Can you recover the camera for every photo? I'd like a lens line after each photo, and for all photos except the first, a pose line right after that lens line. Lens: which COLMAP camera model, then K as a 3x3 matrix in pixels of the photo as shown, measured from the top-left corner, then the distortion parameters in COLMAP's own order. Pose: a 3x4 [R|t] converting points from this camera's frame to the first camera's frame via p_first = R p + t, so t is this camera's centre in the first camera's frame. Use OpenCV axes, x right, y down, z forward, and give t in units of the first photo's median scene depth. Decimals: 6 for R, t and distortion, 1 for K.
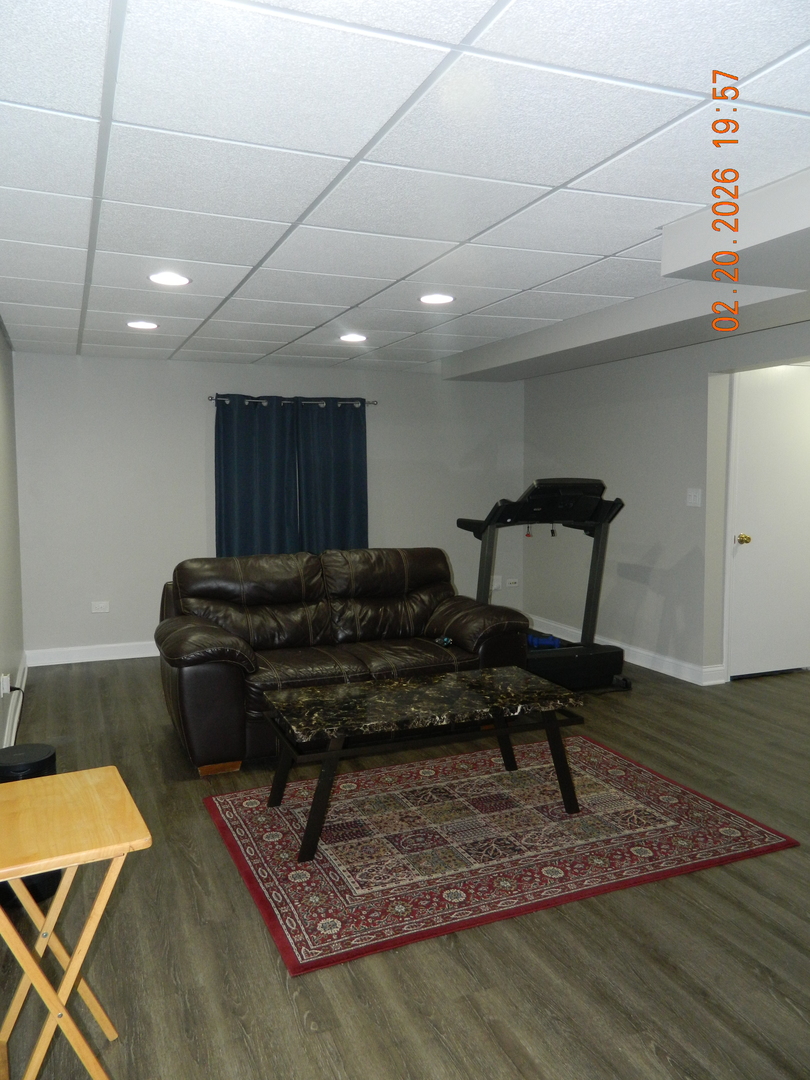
lens RADIAL K [[797.6, 0, 405.0], [0, 797.6, 540.0], [0, 0, 1]] dist [0.025299, -0.037905]
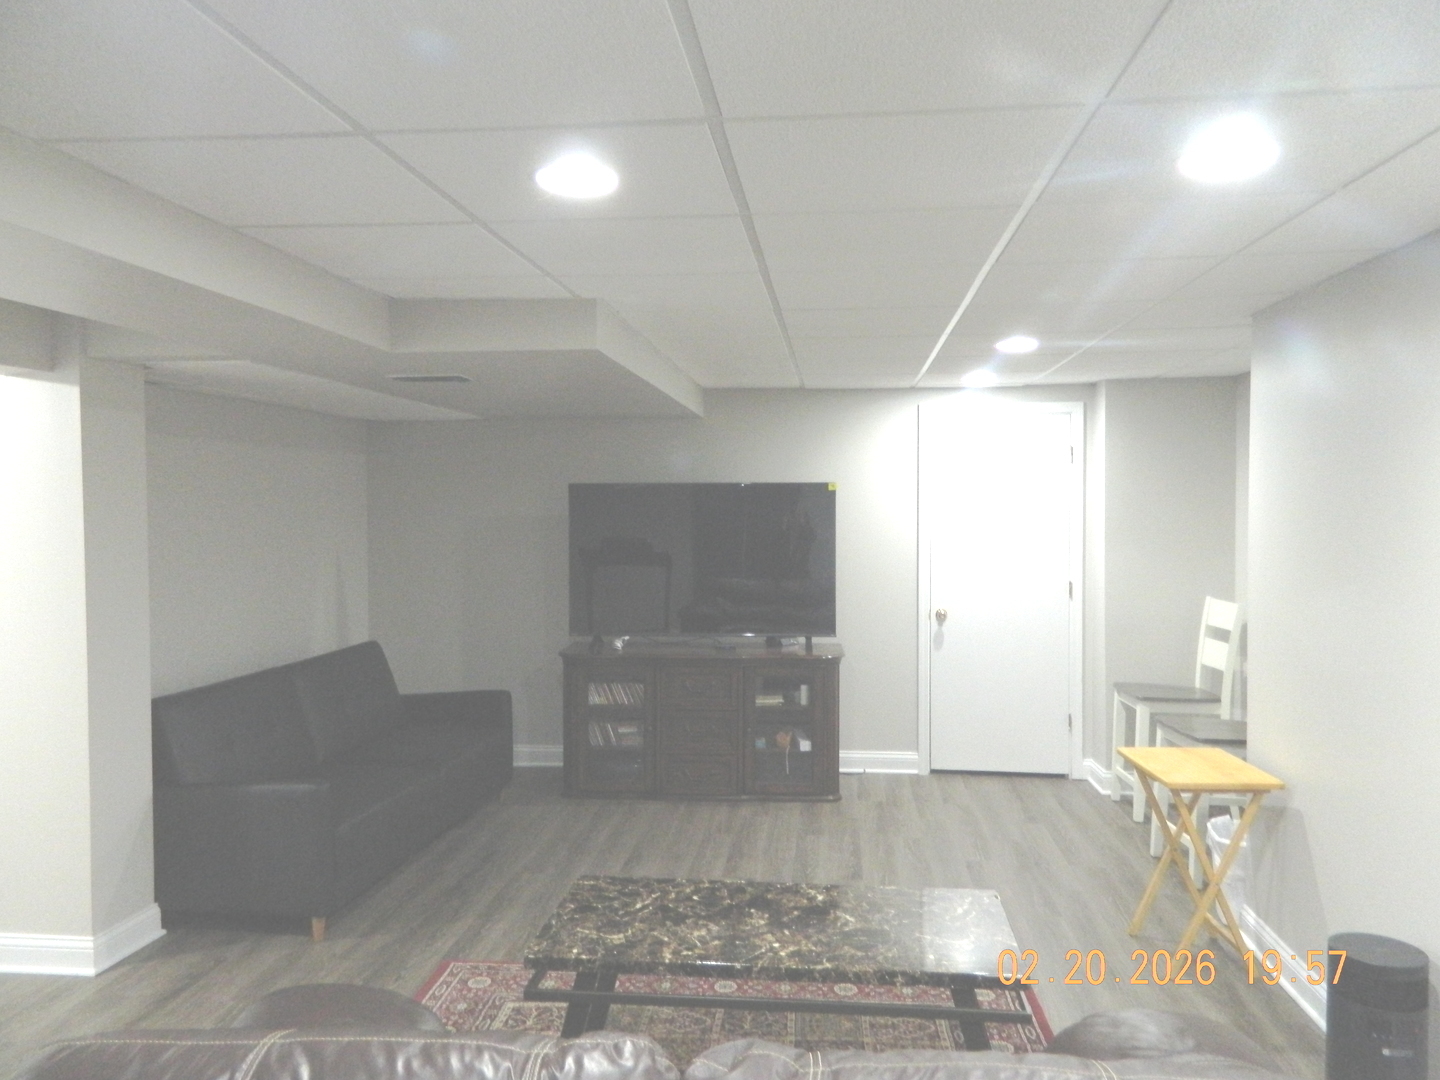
lens RADIAL K [[1065.4, 0, 725.8], [0, 1065.4, 537.6], [0, 0, 1]] dist [0.002936, -0.011105]
pose [[-0.876416, 0.000479, 0.481555, -0.320325], [0.058247, 0.992763, 0.105020, -0.179946], [-0.478020, 0.120090, -0.870101, 1.572667]]
